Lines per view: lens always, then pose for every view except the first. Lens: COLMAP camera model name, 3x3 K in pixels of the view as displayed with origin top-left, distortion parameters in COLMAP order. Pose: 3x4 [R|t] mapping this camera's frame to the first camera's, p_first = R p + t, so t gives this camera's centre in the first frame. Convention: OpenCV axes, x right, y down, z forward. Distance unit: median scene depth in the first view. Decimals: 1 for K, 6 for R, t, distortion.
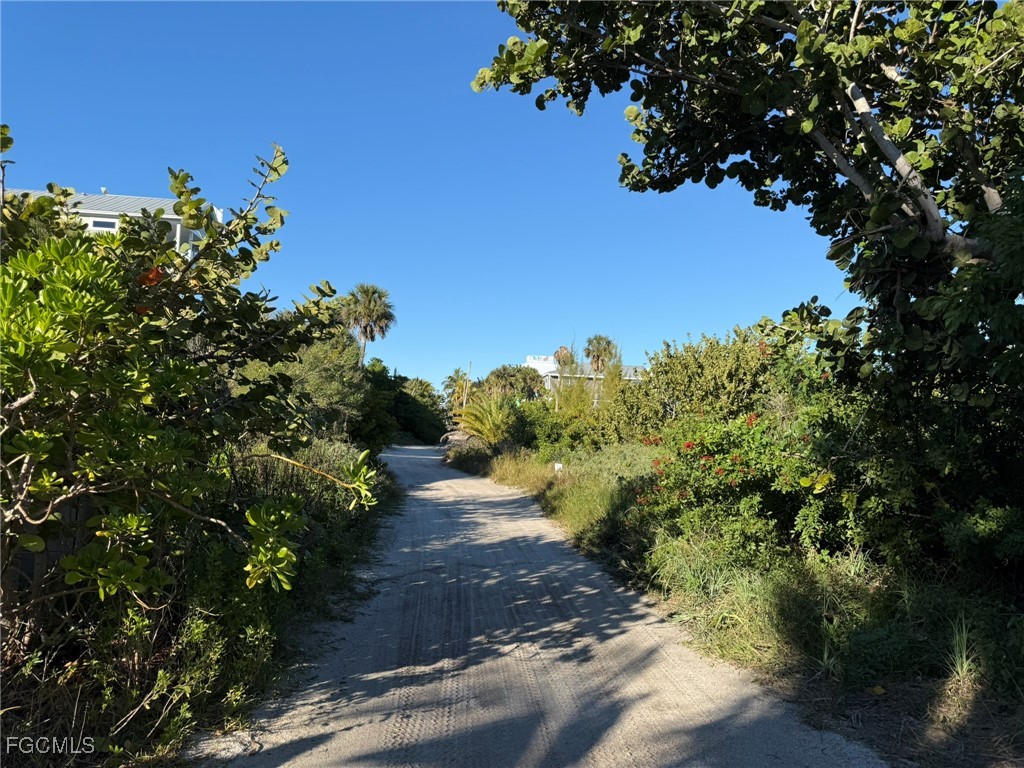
lens RADIAL K [[706.2, 0, 509.5], [0, 706.2, 388.1], [0, 0, 1]] dist [-0.000636, -0.005596]
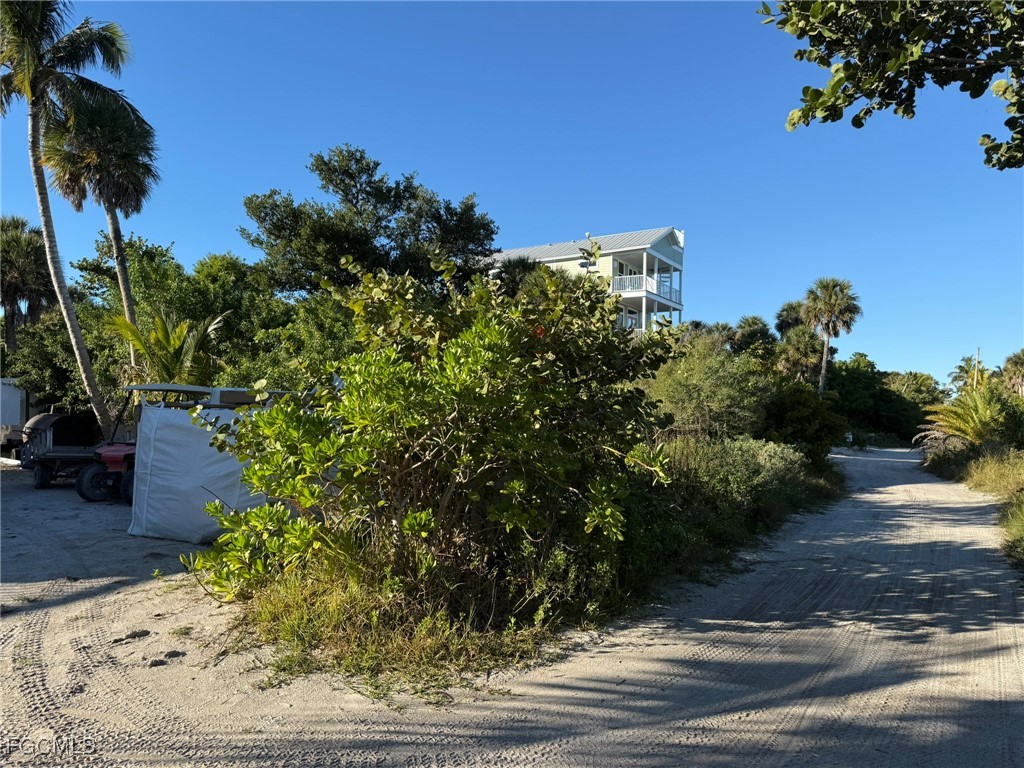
lens RADIAL K [[706.2, 0, 509.5], [0, 706.2, 388.1], [0, 0, 1]] dist [-0.000636, -0.005596]
pose [[0.795371, -0.052539, -0.603841, 0.138465], [0.049844, 0.998531, -0.021227, -0.001763], [0.604070, -0.013215, 0.796822, -0.100089]]
